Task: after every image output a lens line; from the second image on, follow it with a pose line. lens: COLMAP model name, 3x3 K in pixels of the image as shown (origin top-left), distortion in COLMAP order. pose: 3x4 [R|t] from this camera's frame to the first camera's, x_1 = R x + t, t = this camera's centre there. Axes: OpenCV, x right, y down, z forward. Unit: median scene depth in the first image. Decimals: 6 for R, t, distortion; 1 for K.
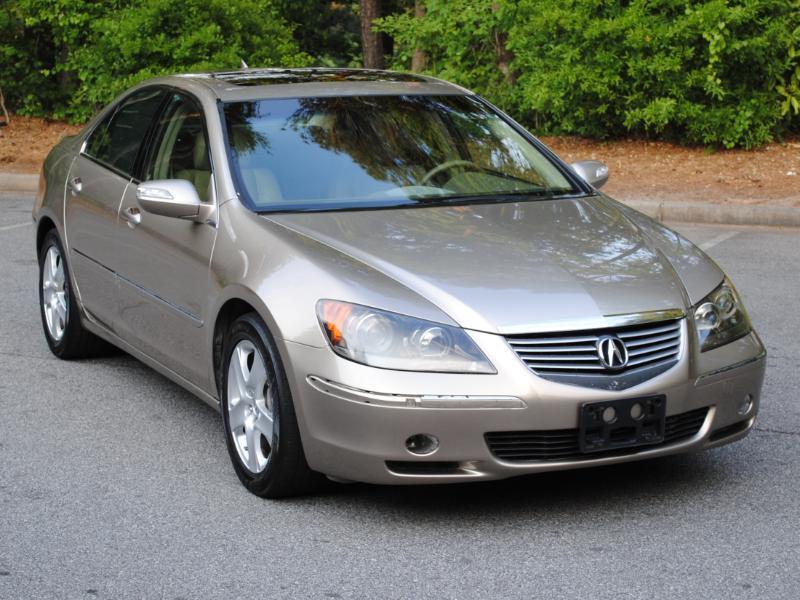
lens RADIAL K [[1693.3, 0, 398.8], [0, 1693.3, 298.9], [0, 0, 1]] dist [-0.018621, 0.003875]
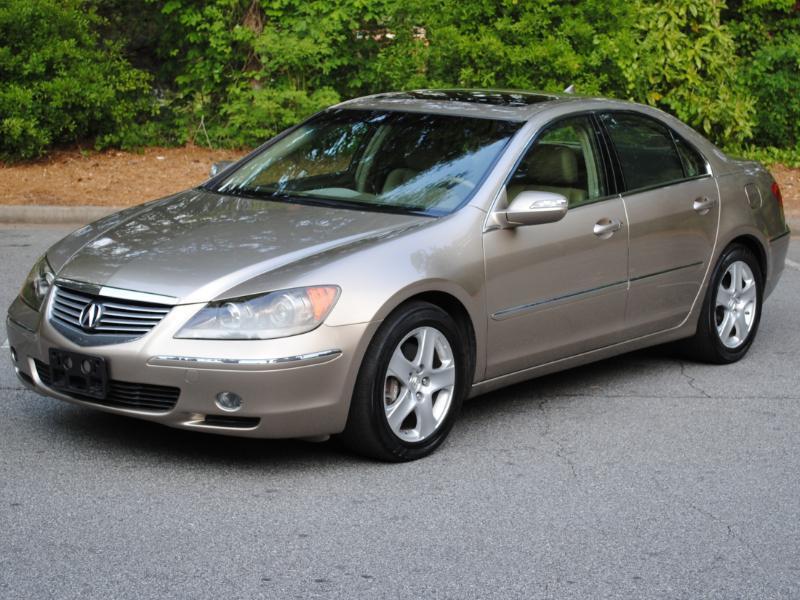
lens RADIAL K [[1631.7, 0, 421.0], [0, 1631.7, 275.6], [0, 0, 1]] dist [-0.022762, 0.001017]
pose [[0.863784, -0.045146, 0.501835, -0.454314], [0.052084, 0.998643, 0.000190, -0.024333], [-0.501162, 0.025974, 0.864963, 0.145177]]
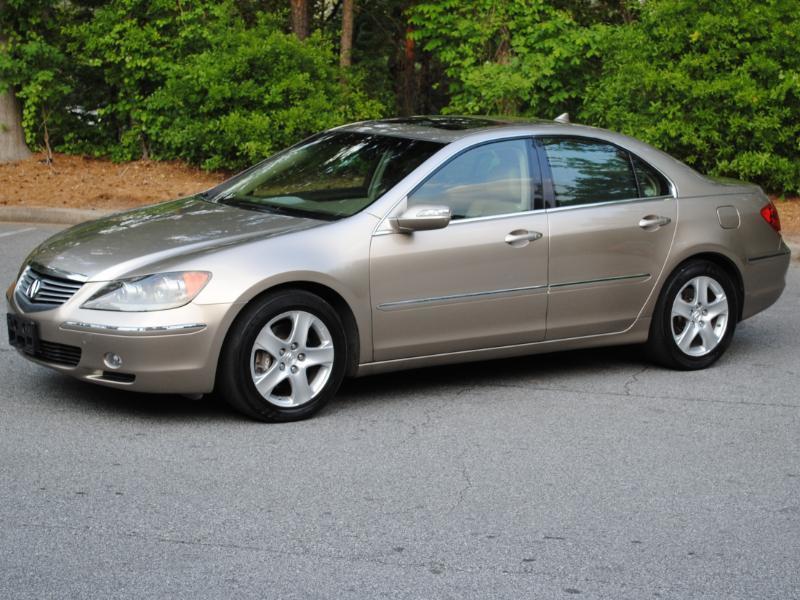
lens RADIAL K [[1583.4, 0, 400.7], [0, 1583.4, 299.5], [0, 0, 1]] dist [-0.018881, 0.019190]
pose [[0.972655, -0.003480, 0.232229, -0.321136], [0.006481, 0.999905, -0.012158, -0.007882], [-0.232165, 0.013330, 0.972585, 0.022814]]
